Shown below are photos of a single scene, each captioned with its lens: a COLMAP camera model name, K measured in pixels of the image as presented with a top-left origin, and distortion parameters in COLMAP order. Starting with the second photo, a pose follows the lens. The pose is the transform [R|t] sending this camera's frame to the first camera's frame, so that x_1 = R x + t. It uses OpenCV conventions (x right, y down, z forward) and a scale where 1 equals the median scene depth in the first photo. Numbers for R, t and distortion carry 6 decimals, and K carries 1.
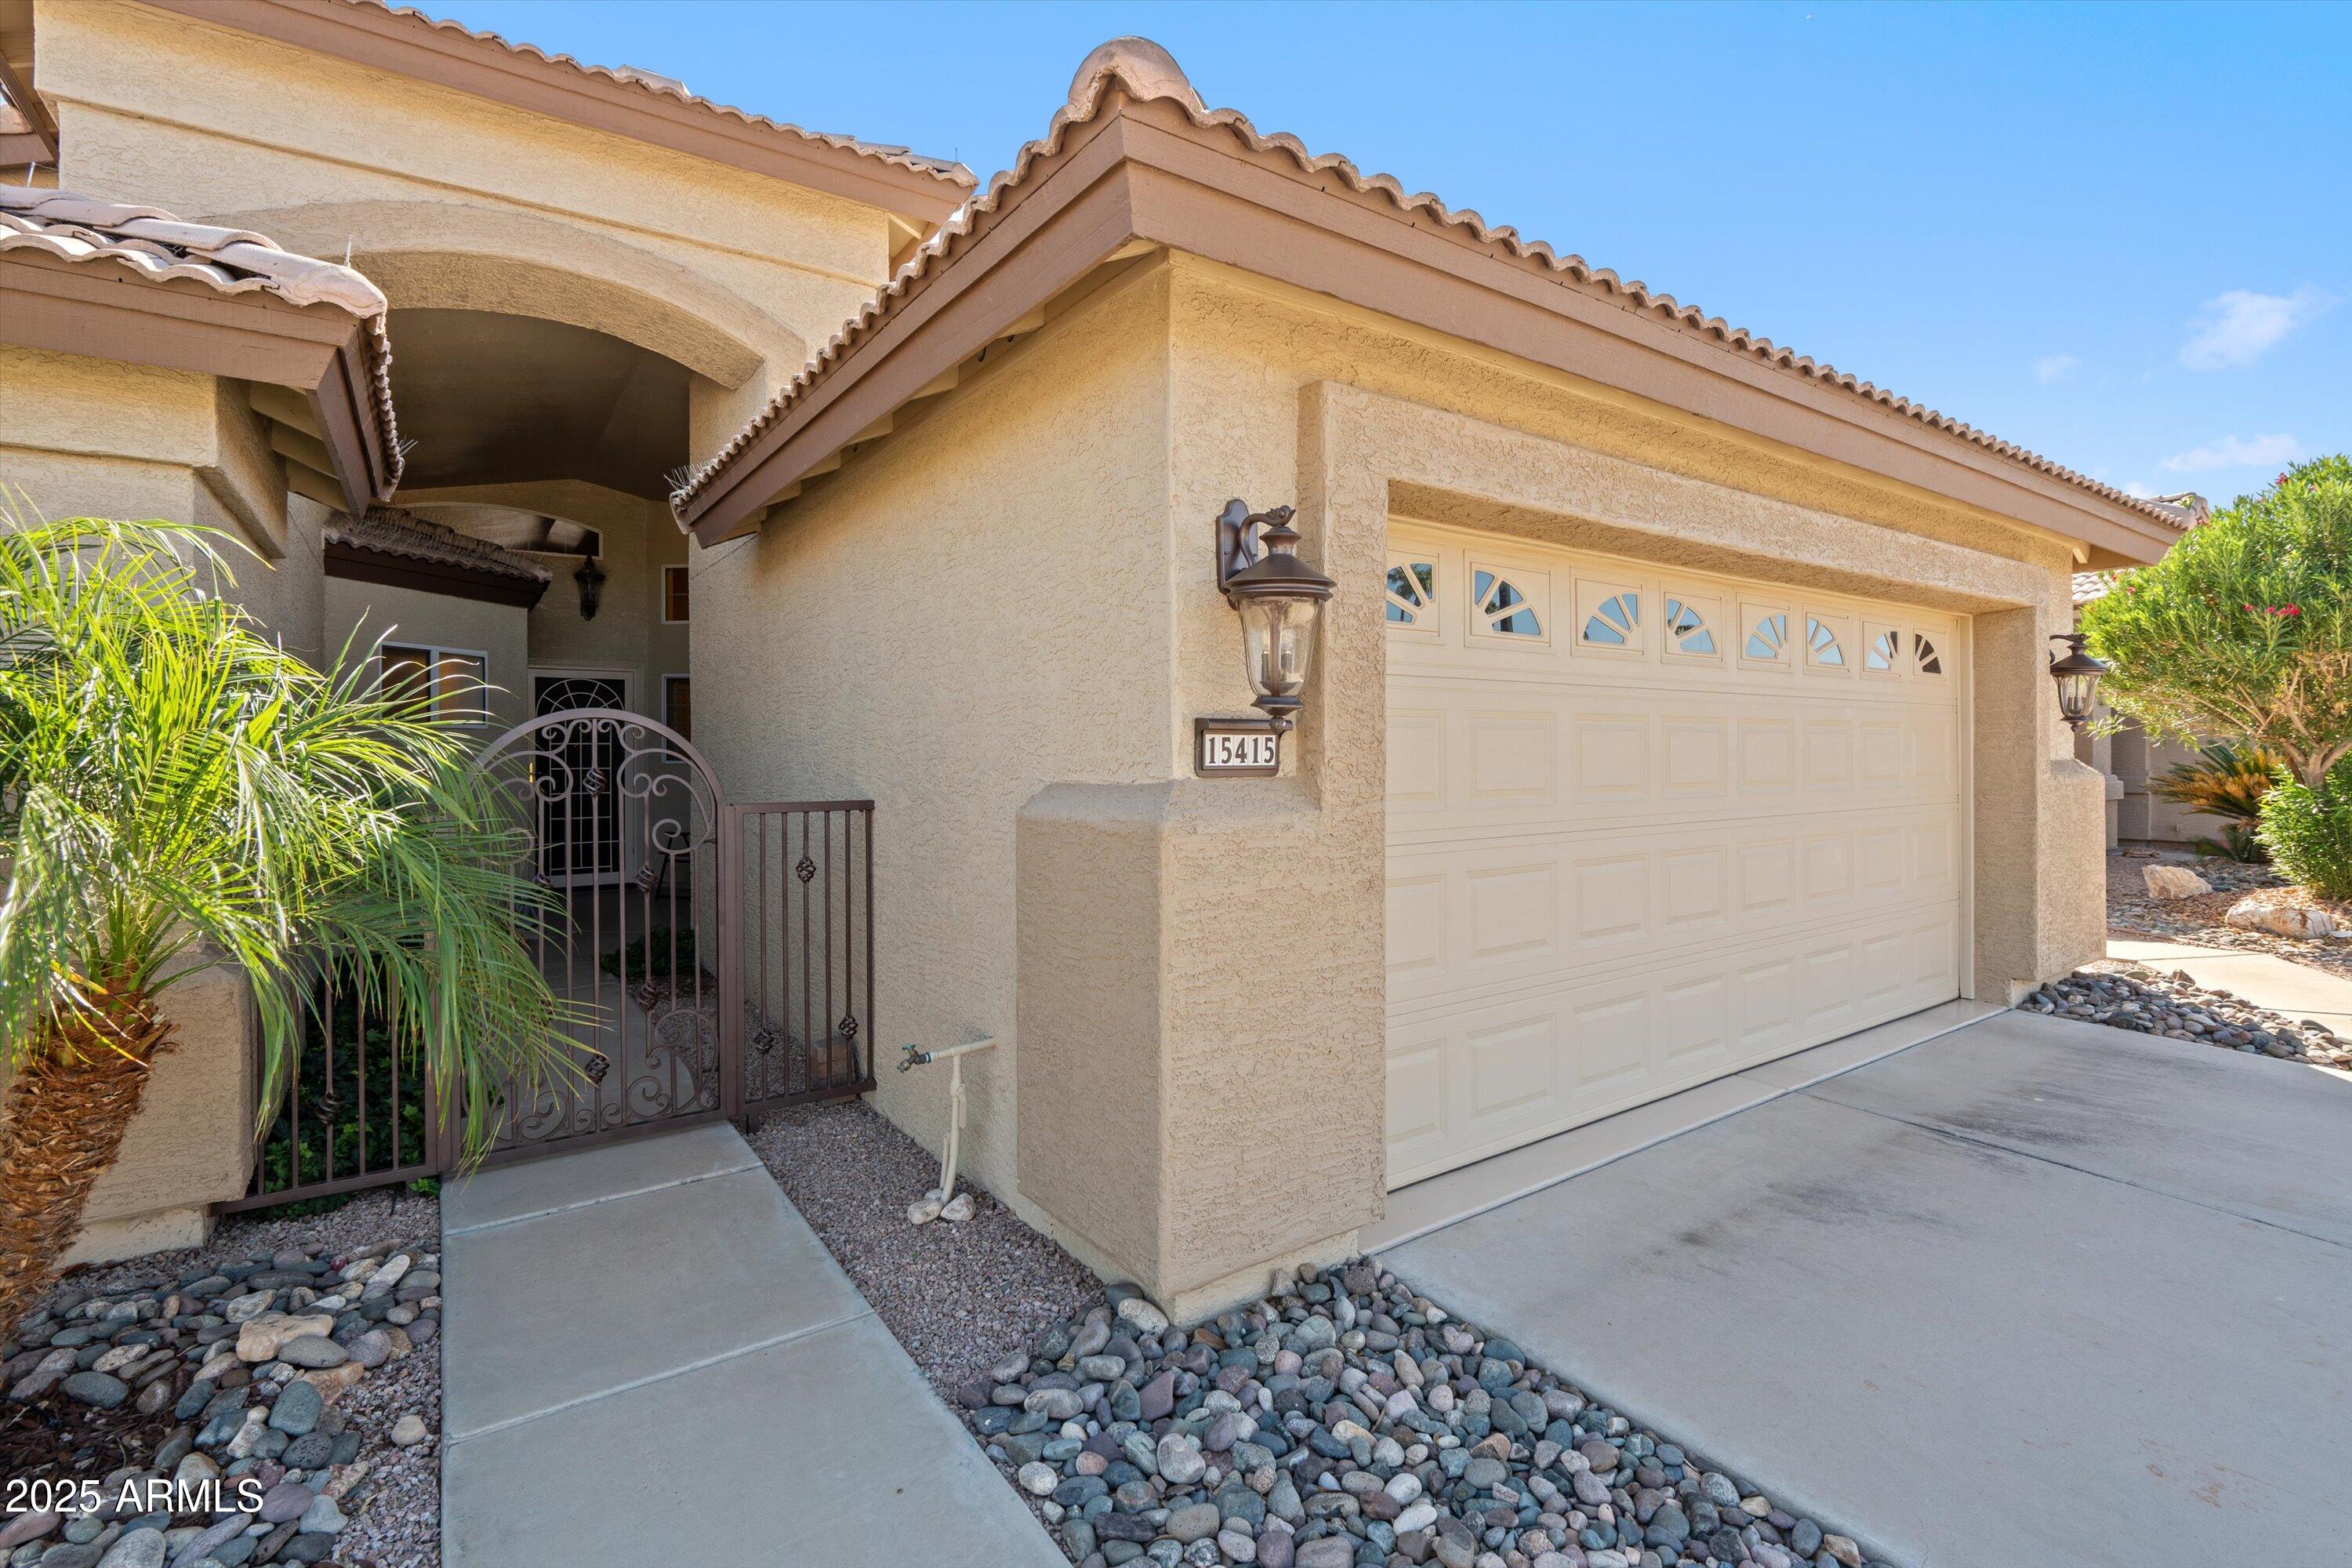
lens RADIAL K [[1068.9, 0, 1175.9], [0, 1068.9, 756.7], [0, 0, 1]] dist [-0.002592, 0.001215]
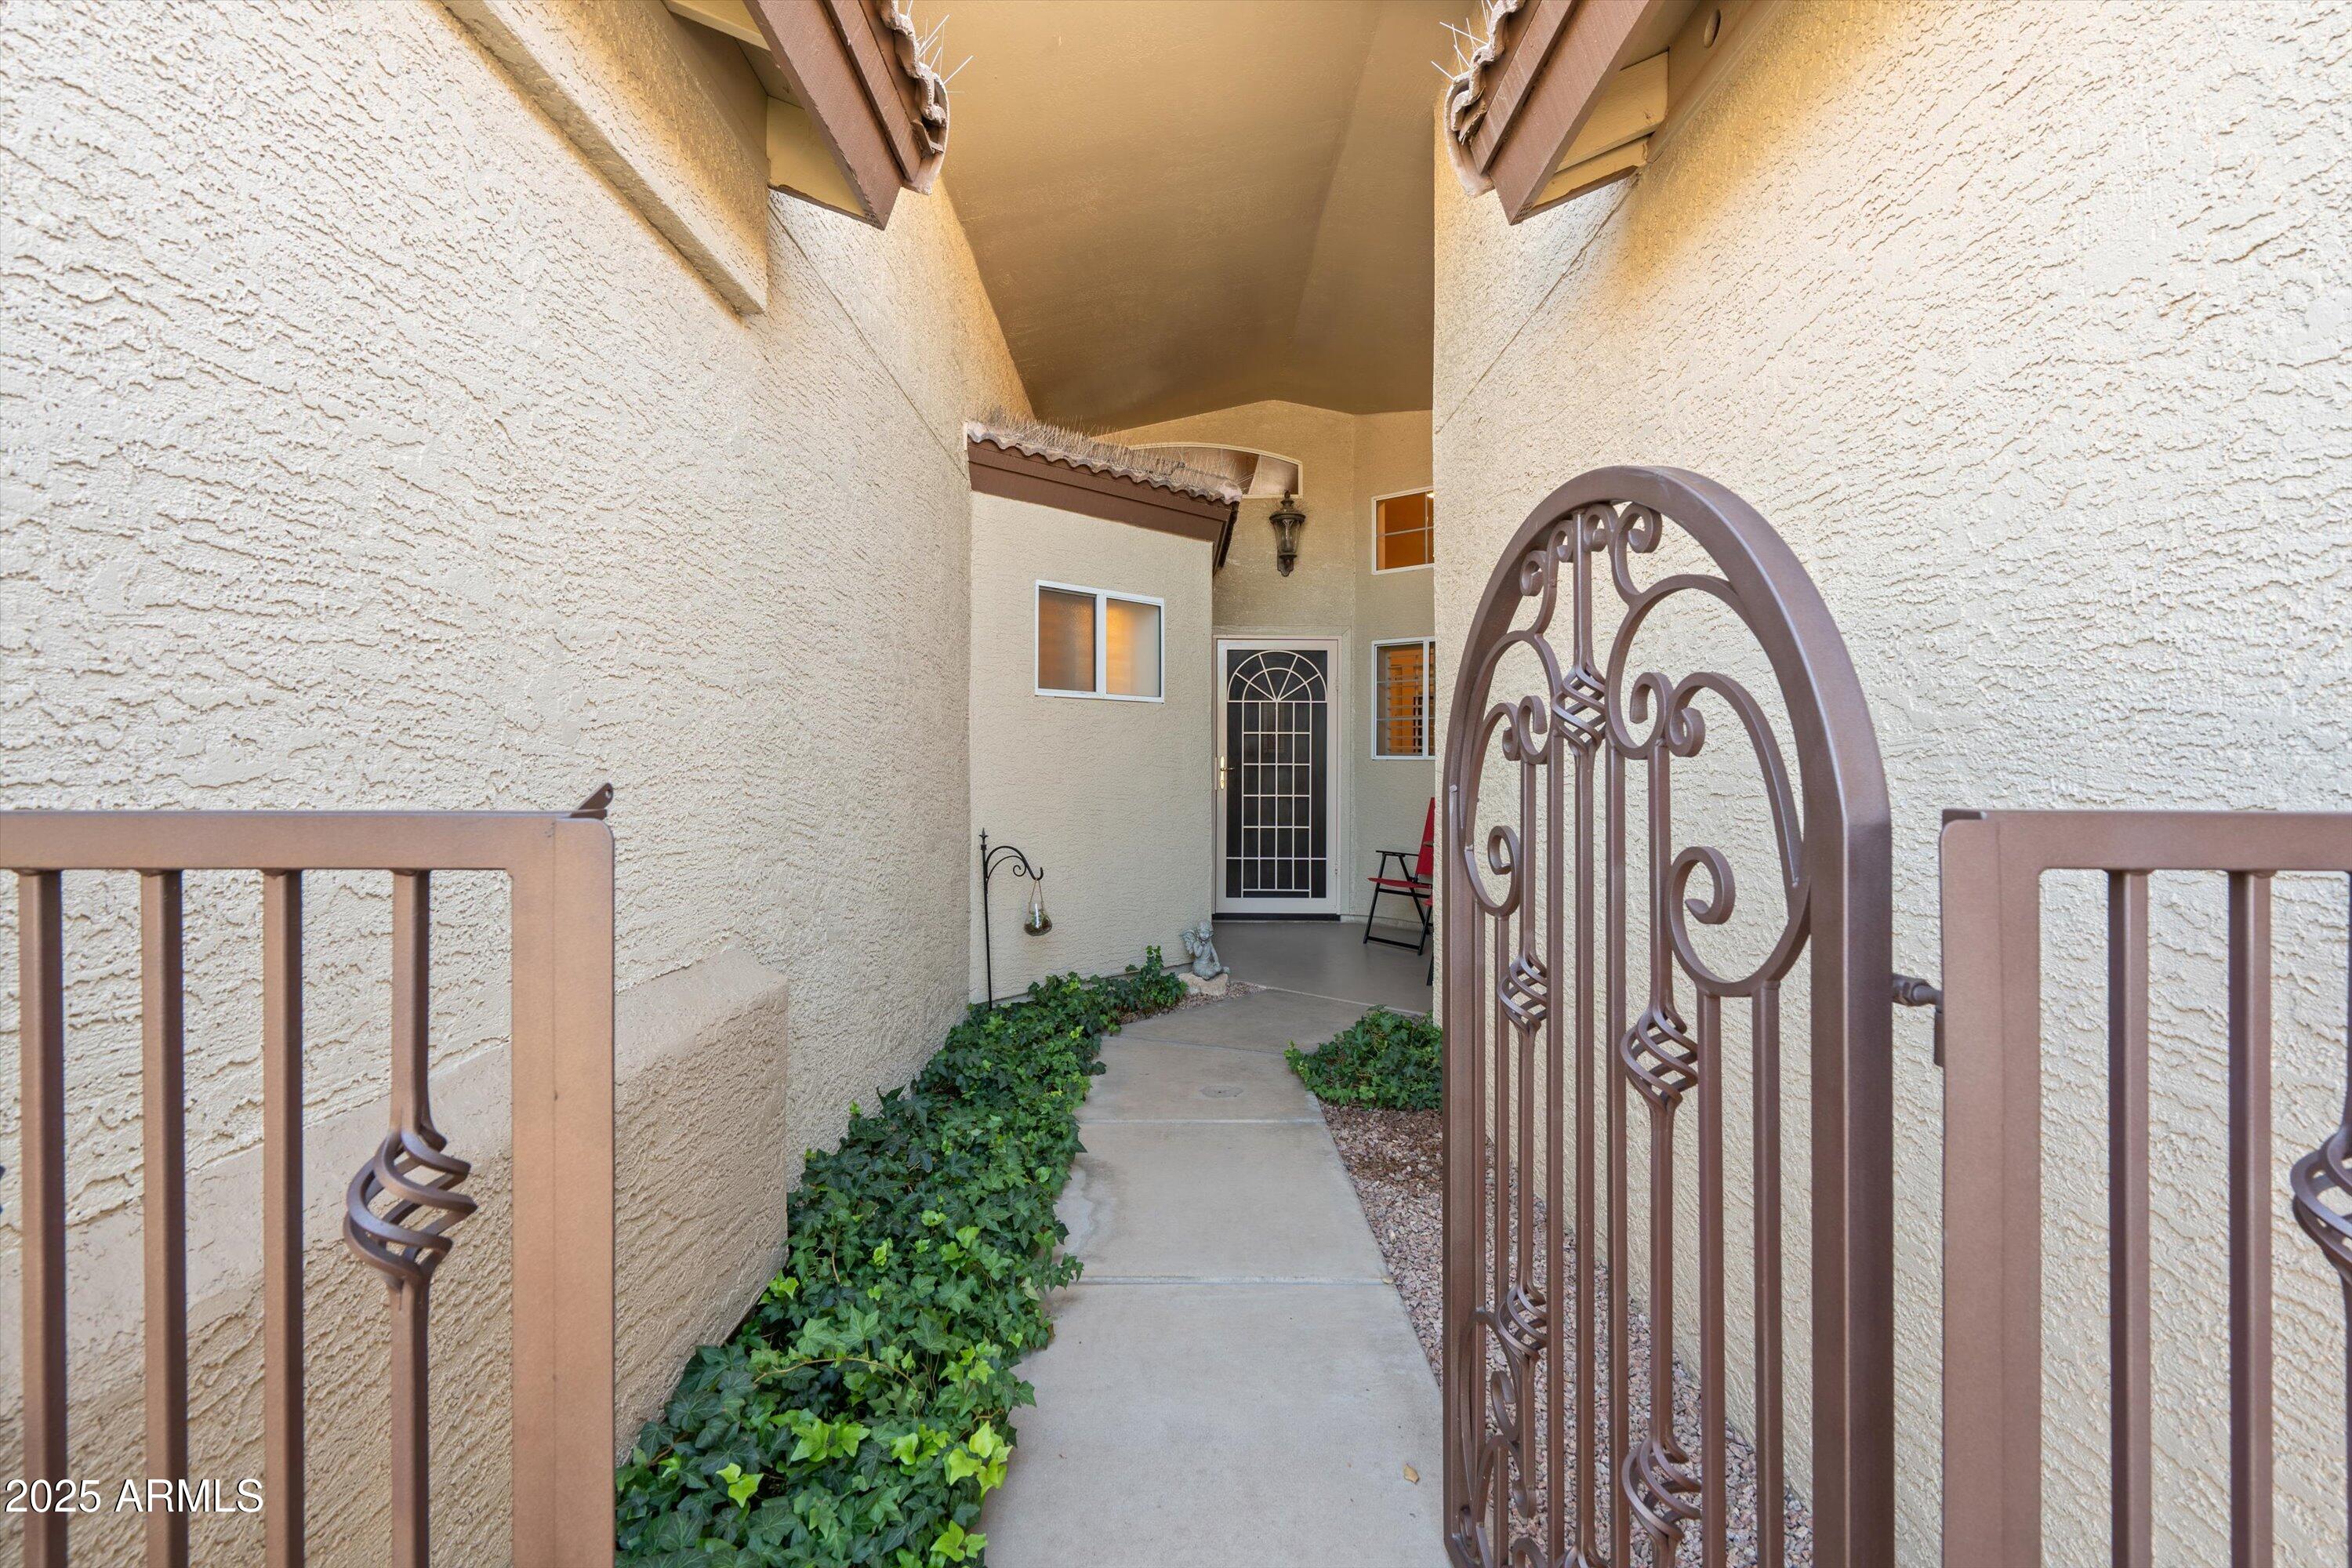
lens RADIAL K [[1068.9, 0, 1175.9], [0, 1068.9, 756.7], [0, 0, 1]] dist [-0.002592, 0.001215]
pose [[0.820418, -0.000714, -0.571764, -0.299842], [-0.008412, 0.999876, -0.013318, 0.028818], [0.571703, 0.015736, 0.820310, 0.557794]]
